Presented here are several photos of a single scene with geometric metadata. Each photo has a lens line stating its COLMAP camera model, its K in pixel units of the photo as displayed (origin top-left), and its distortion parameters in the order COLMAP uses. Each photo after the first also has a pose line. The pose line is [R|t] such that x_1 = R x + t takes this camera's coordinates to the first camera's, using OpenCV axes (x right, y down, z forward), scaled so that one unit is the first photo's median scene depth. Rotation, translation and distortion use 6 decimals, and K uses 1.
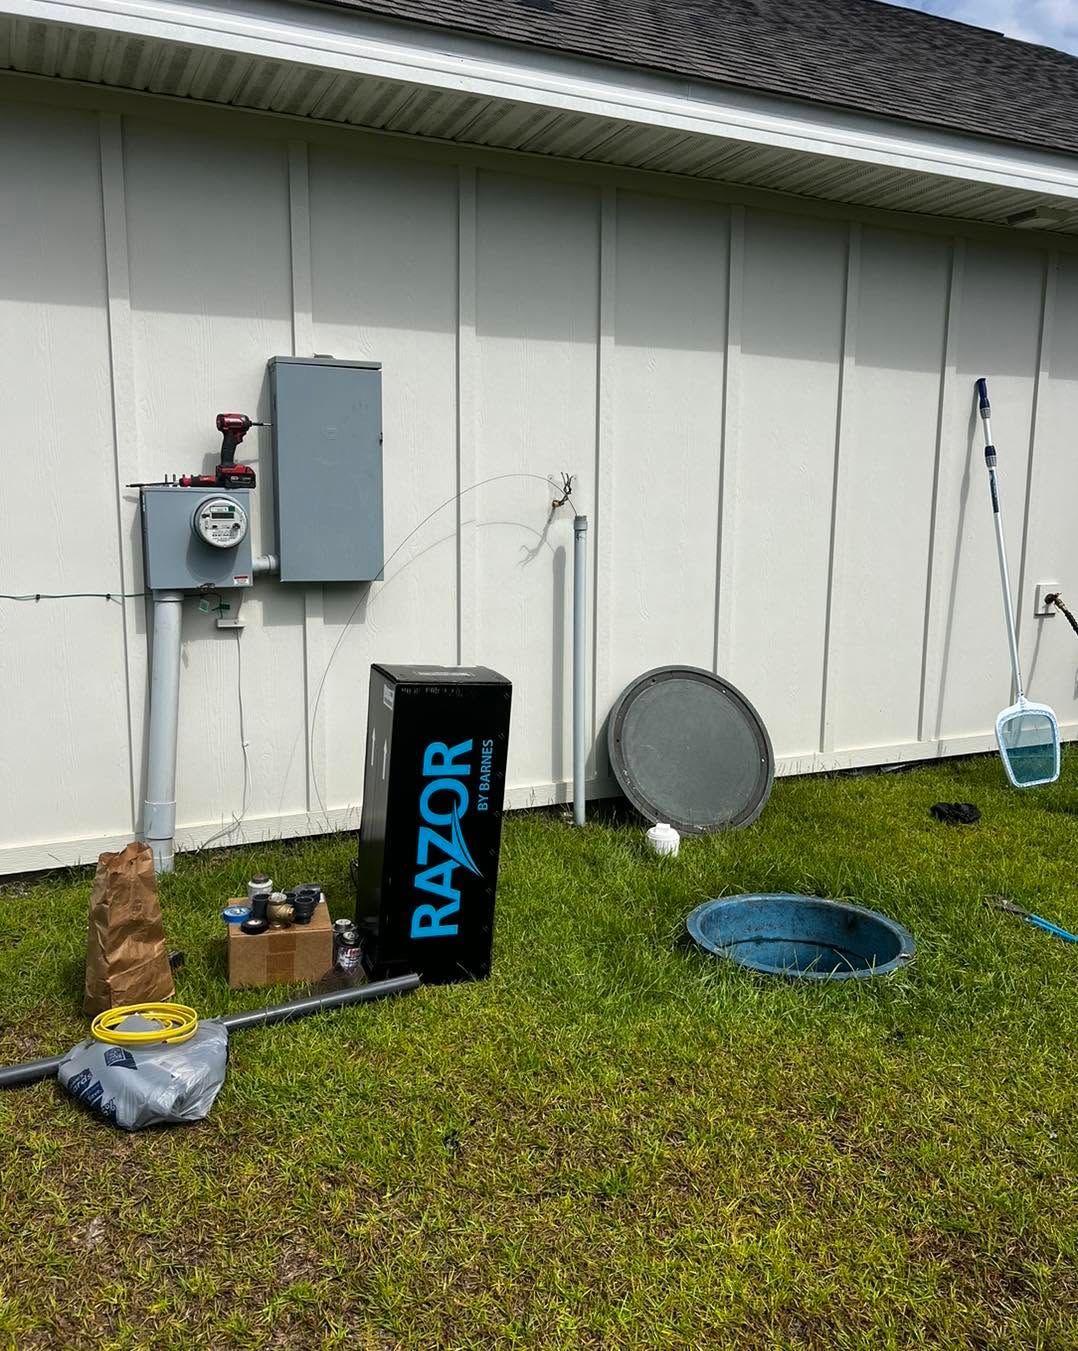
lens RADIAL K [[1104.6, 0, 539.0], [0, 1104.6, 675.5], [0, 0, 1]] dist [0.146497, -0.229675]
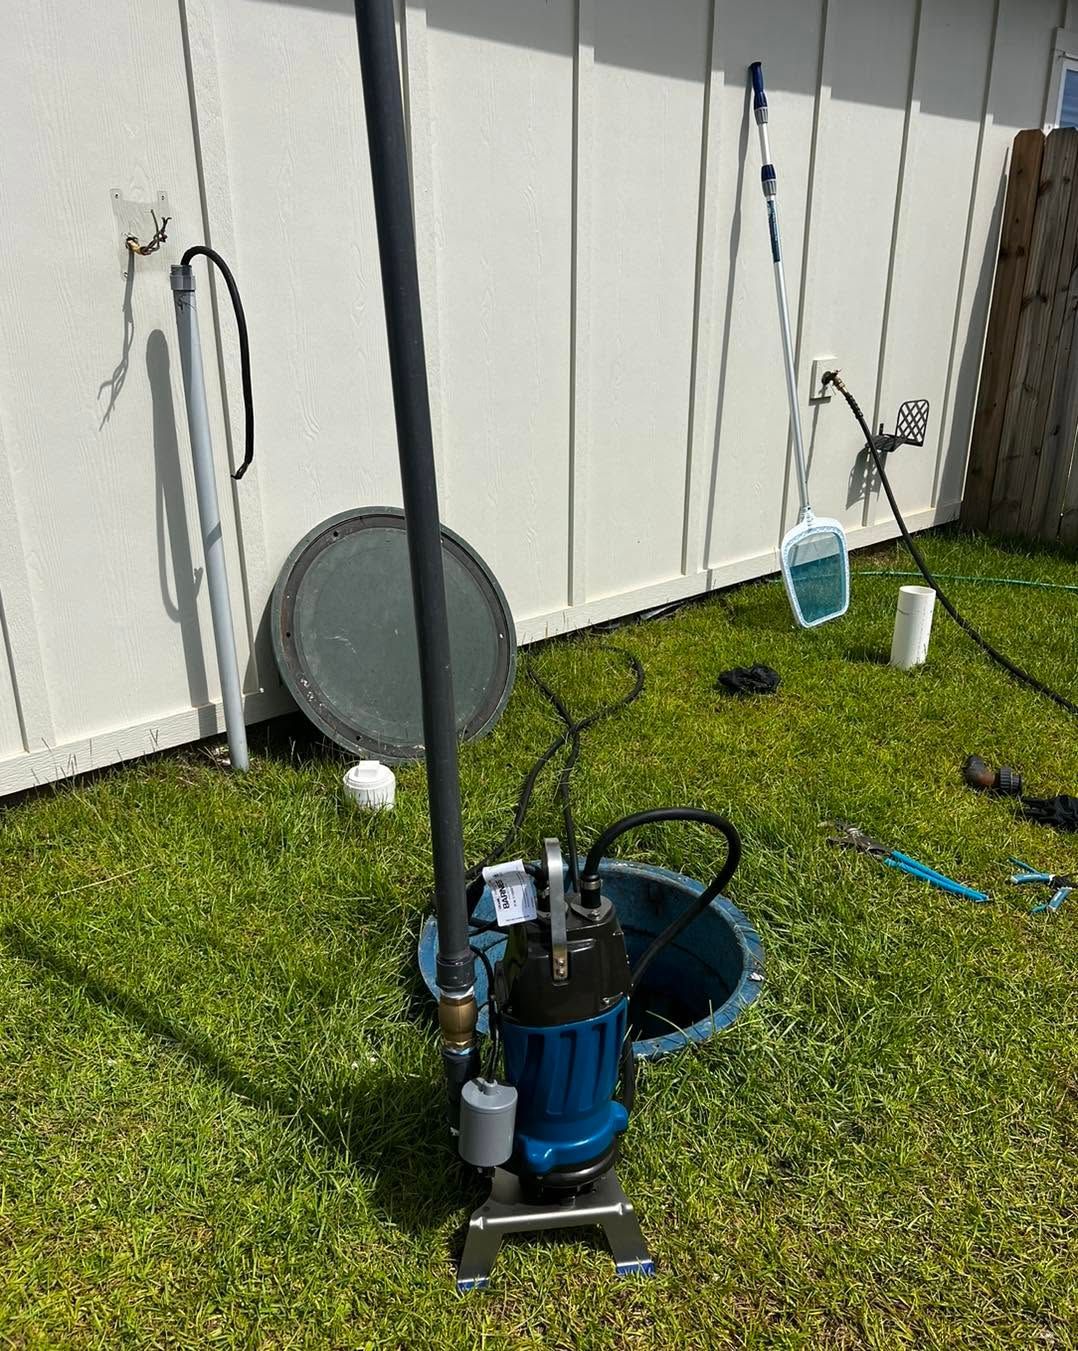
lens RADIAL K [[1104.6, 0, 539.0], [0, 1104.6, 675.5], [0, 0, 1]] dist [0.146497, -0.229675]
pose [[0.961531, -0.105572, 0.253598, 0.043093], [0.054288, 0.978022, 0.201310, -0.040085], [-0.269277, -0.179799, 0.946130, 0.324188]]
